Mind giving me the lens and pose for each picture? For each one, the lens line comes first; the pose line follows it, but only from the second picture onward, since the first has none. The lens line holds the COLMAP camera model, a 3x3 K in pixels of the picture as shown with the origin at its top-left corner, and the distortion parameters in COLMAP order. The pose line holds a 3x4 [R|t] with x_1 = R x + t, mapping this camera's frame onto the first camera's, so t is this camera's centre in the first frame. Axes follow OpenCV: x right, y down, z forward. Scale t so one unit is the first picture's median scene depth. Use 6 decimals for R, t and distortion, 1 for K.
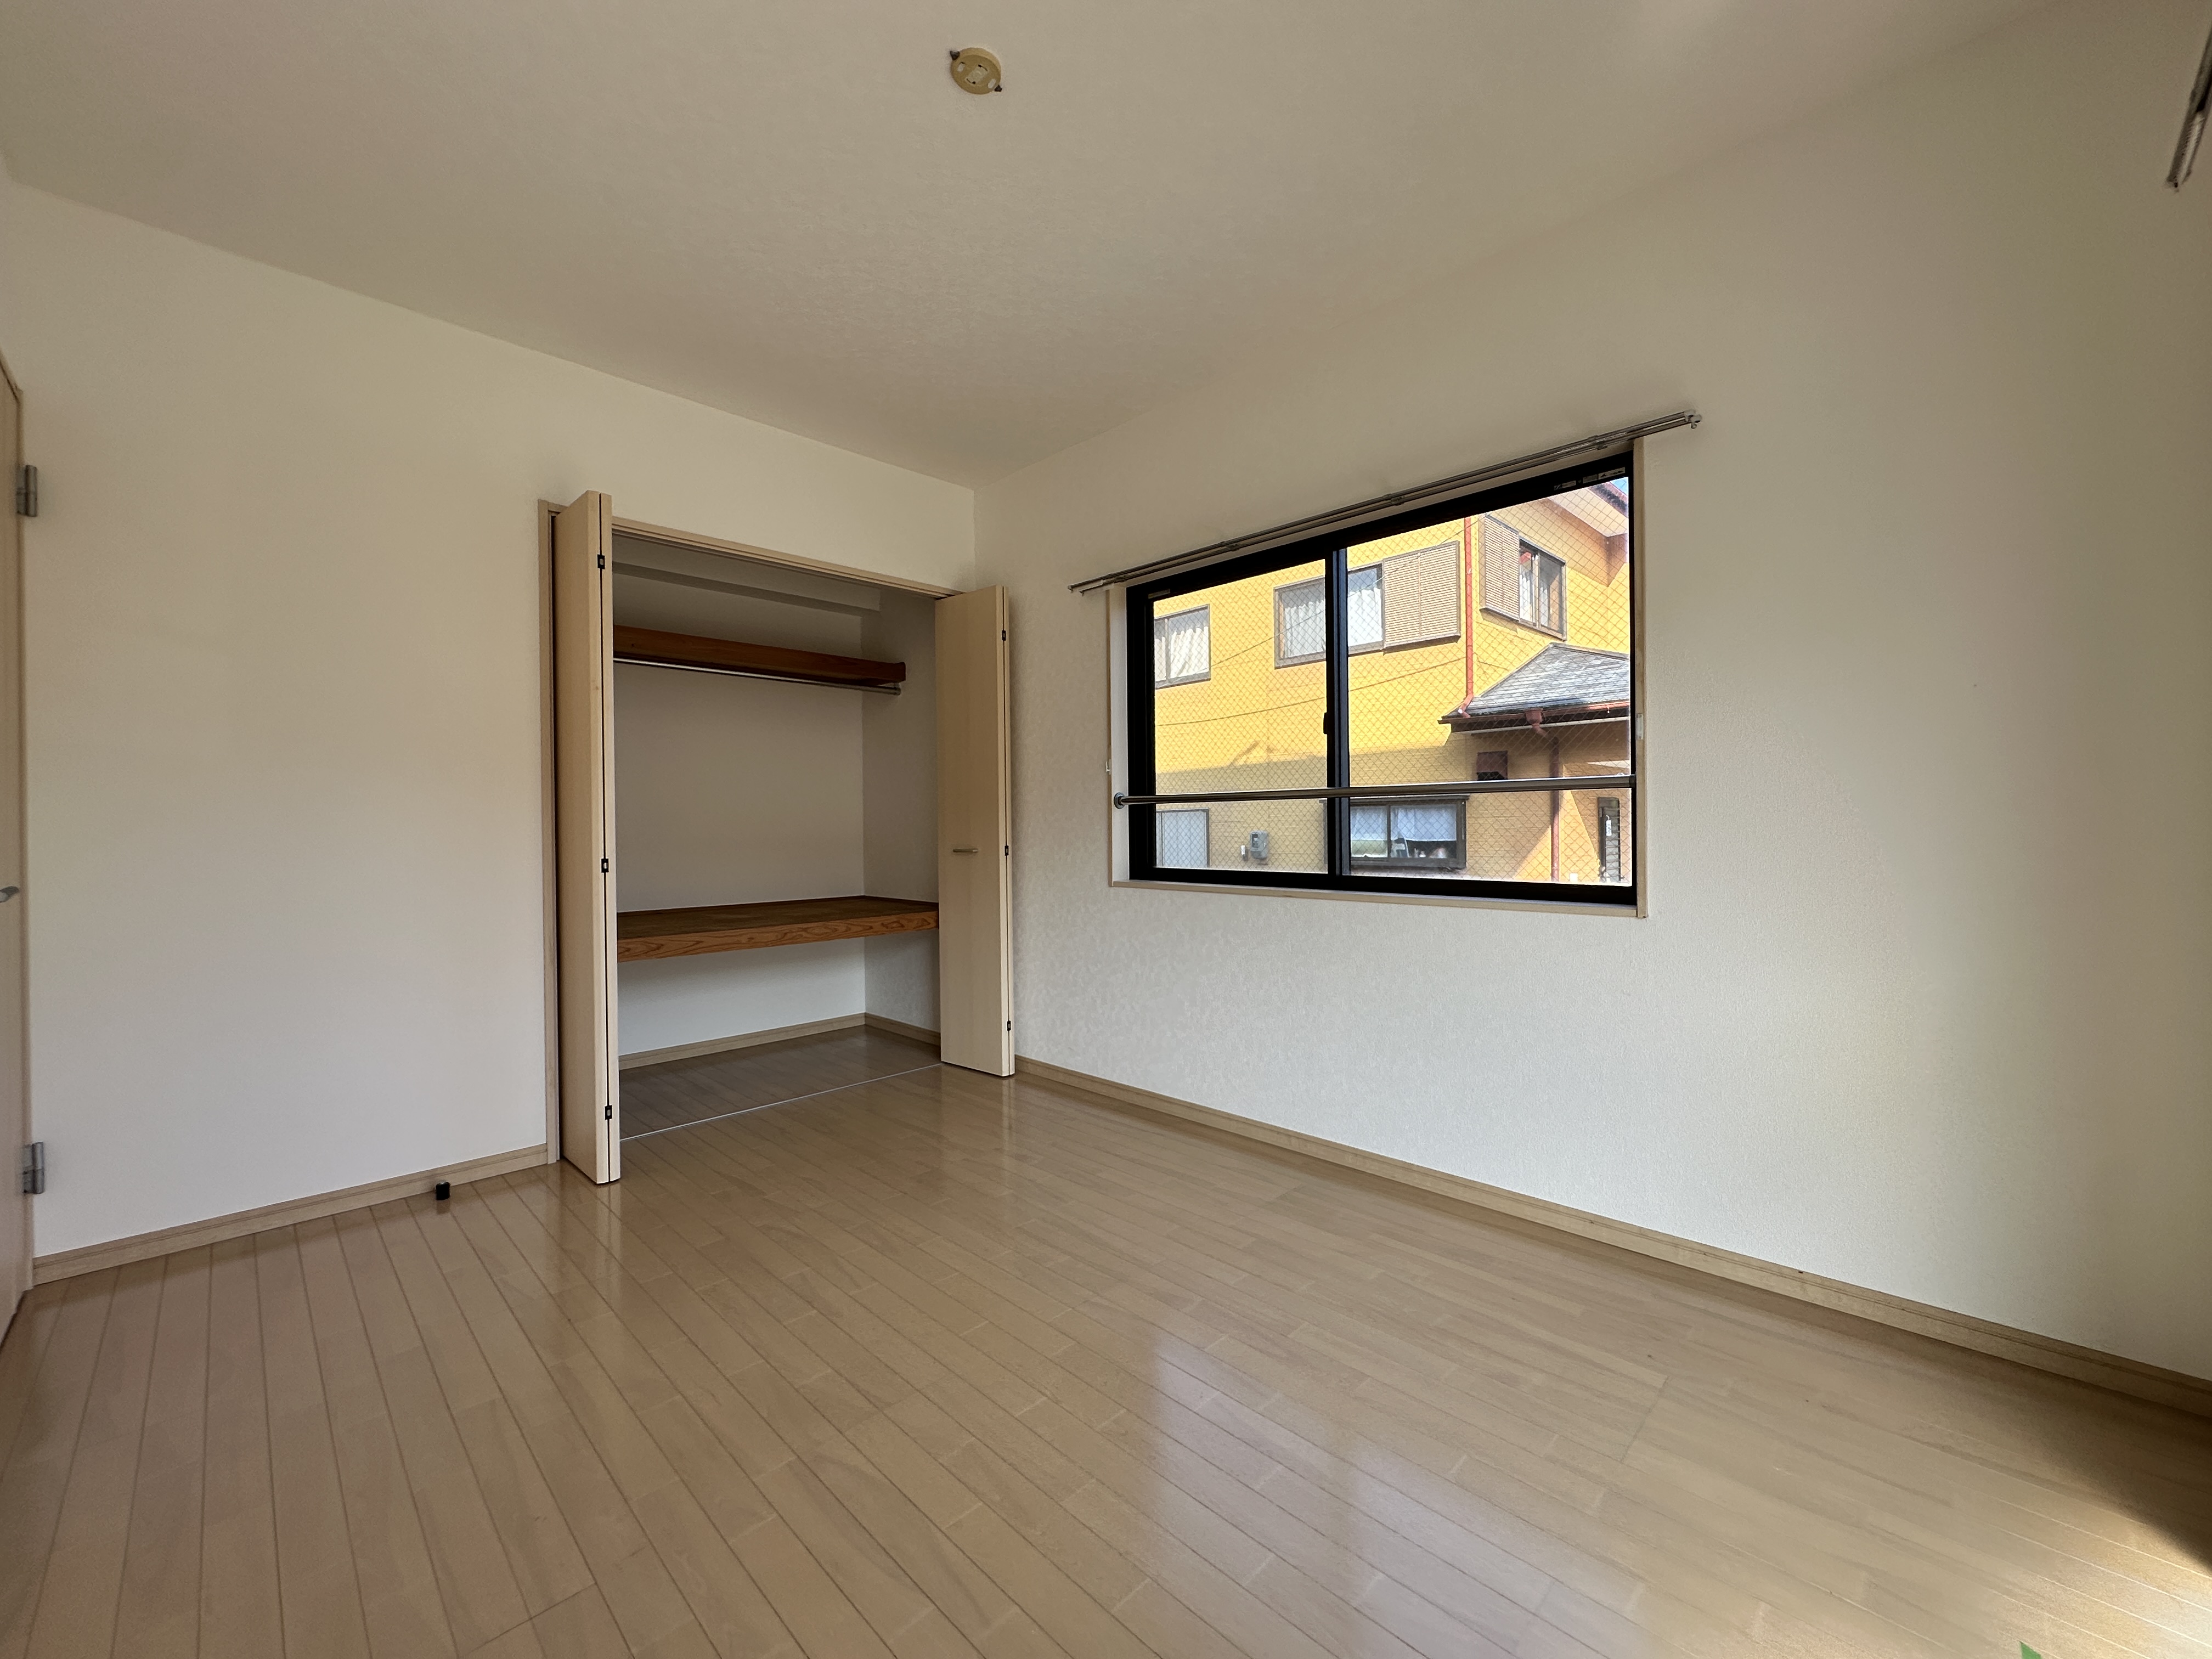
lens RADIAL K [[884.3, 0, 1101.2], [0, 884.3, 828.6], [0, 0, 1]] dist [0.006380, 0.001602]
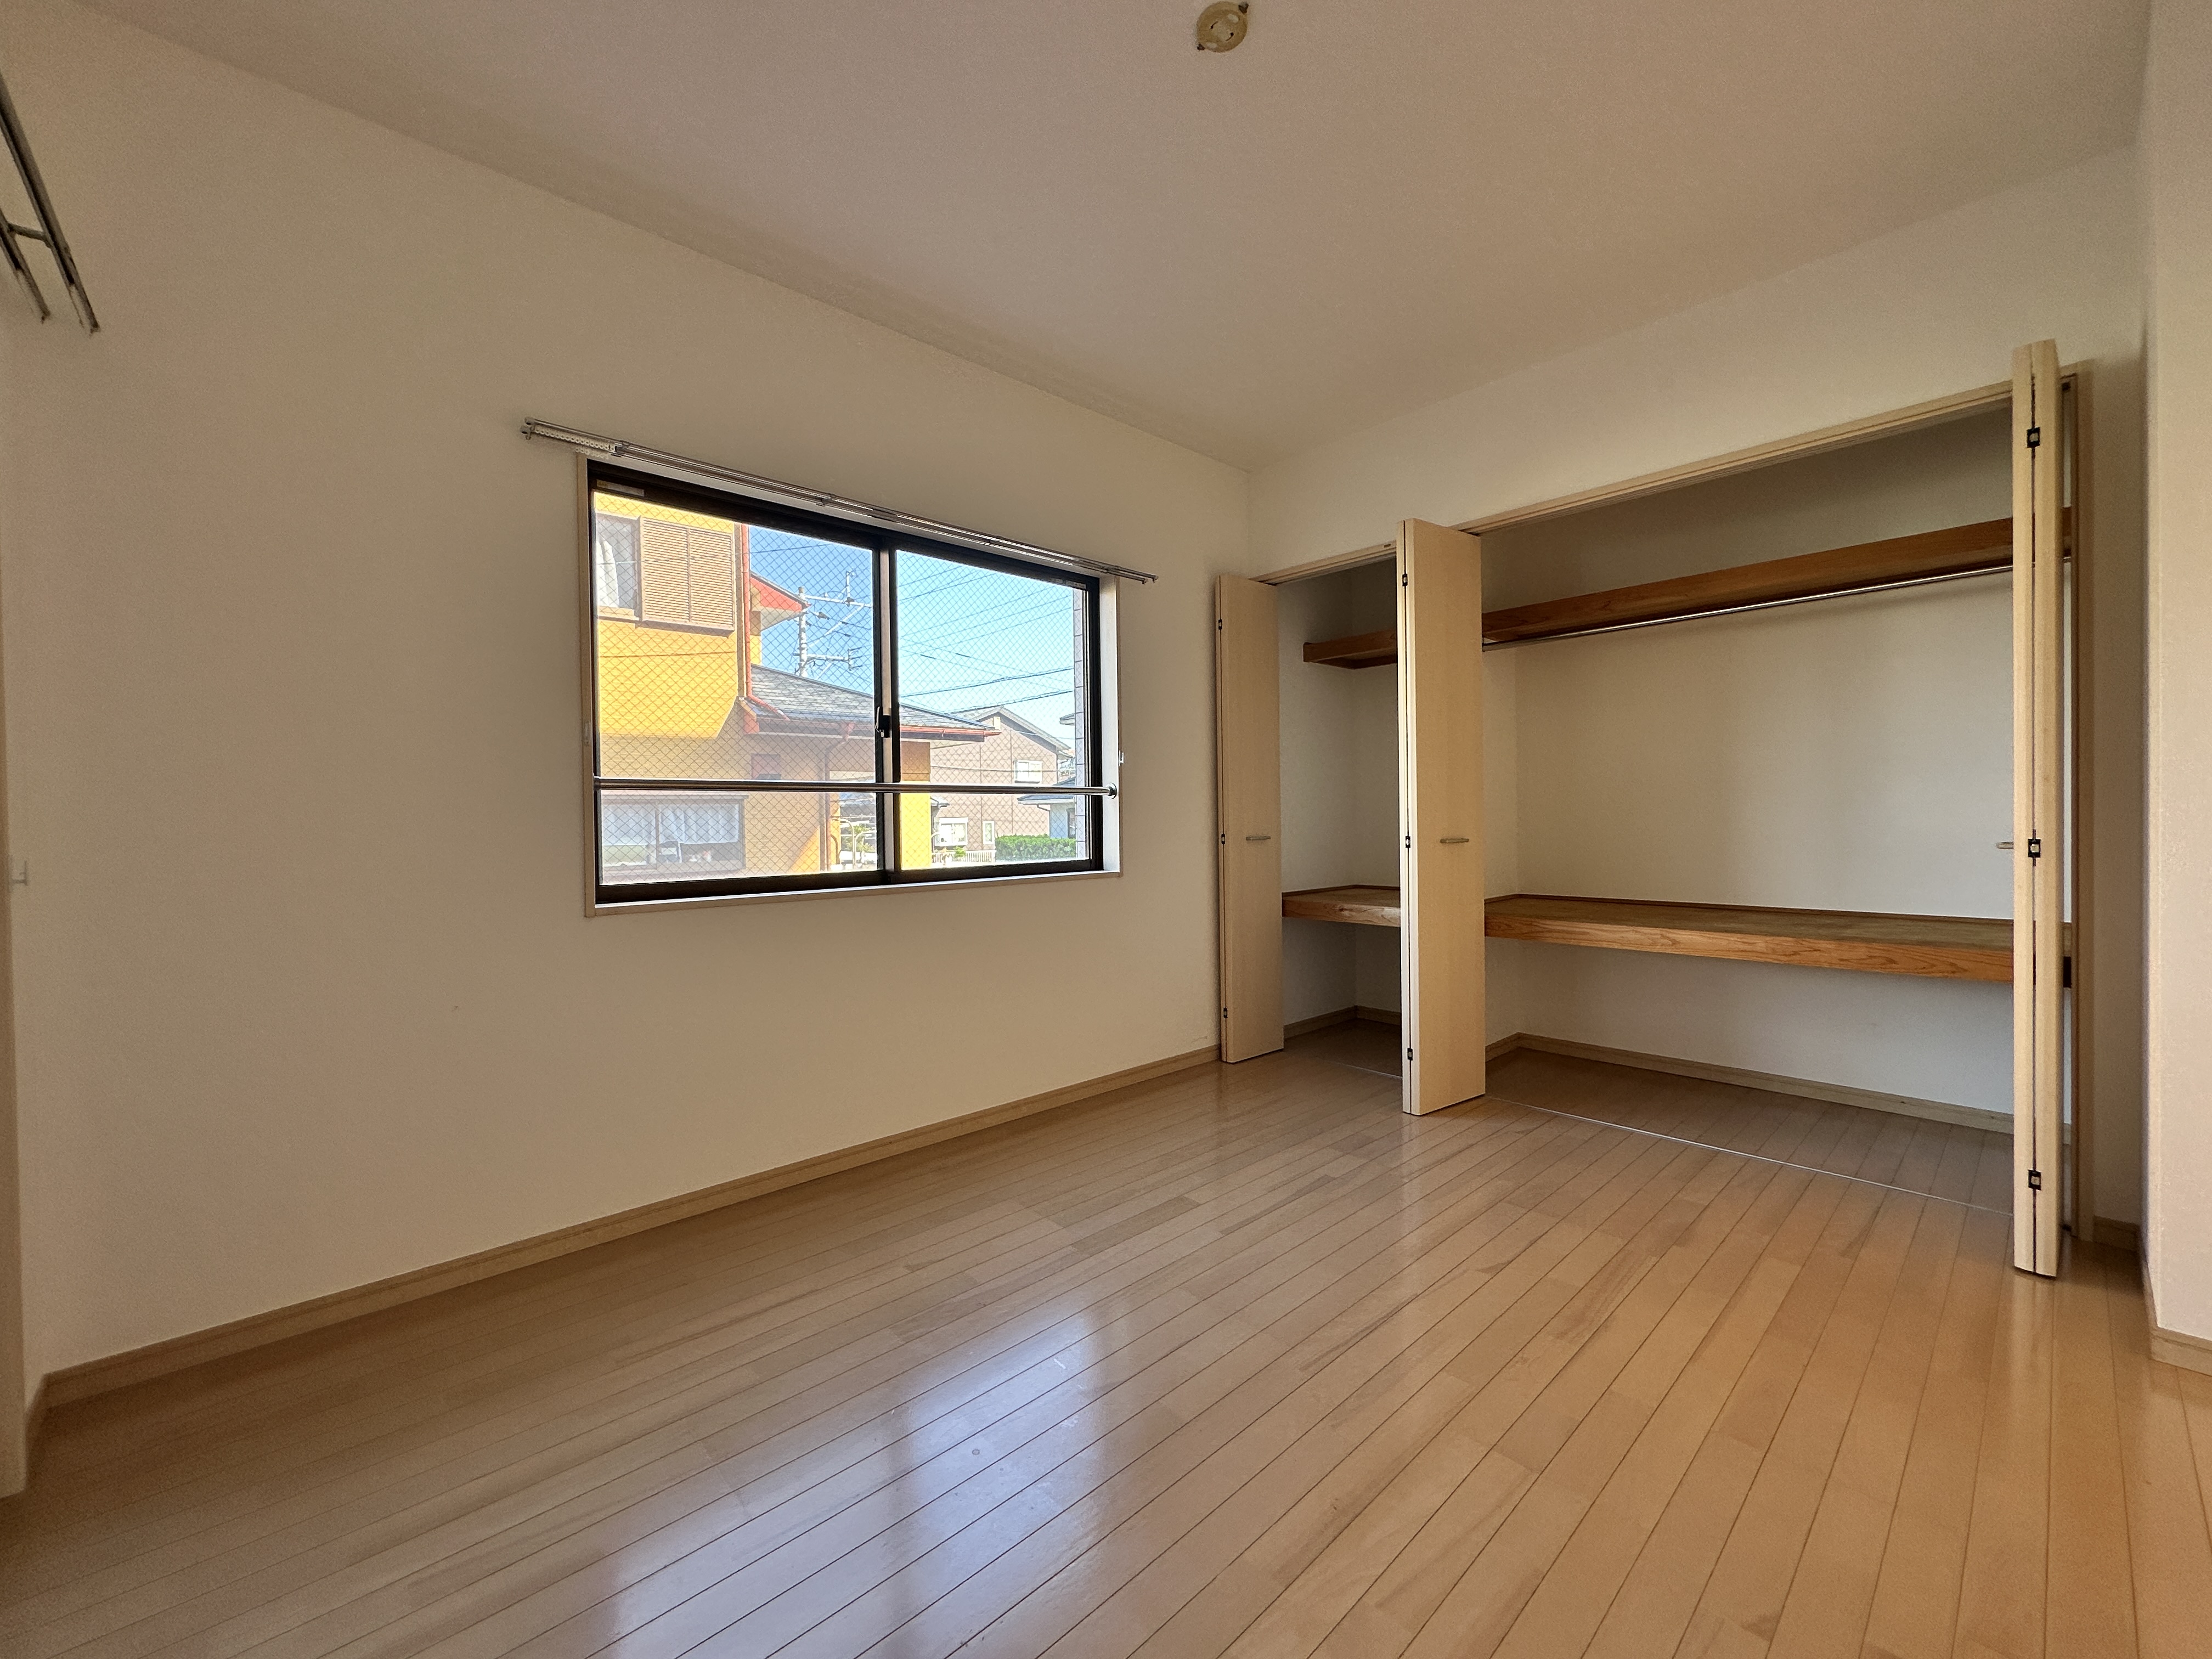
lens RADIAL K [[884.3, 0, 1087.1], [0, 884.3, 835.5], [0, 0, 1]] dist [0.006380, 0.001602]
pose [[0.061669, -0.009652, 0.998050, -0.599840], [0.012664, 0.999880, 0.008887, 0.005769], [-0.998016, 0.012091, 0.061784, 0.589571]]
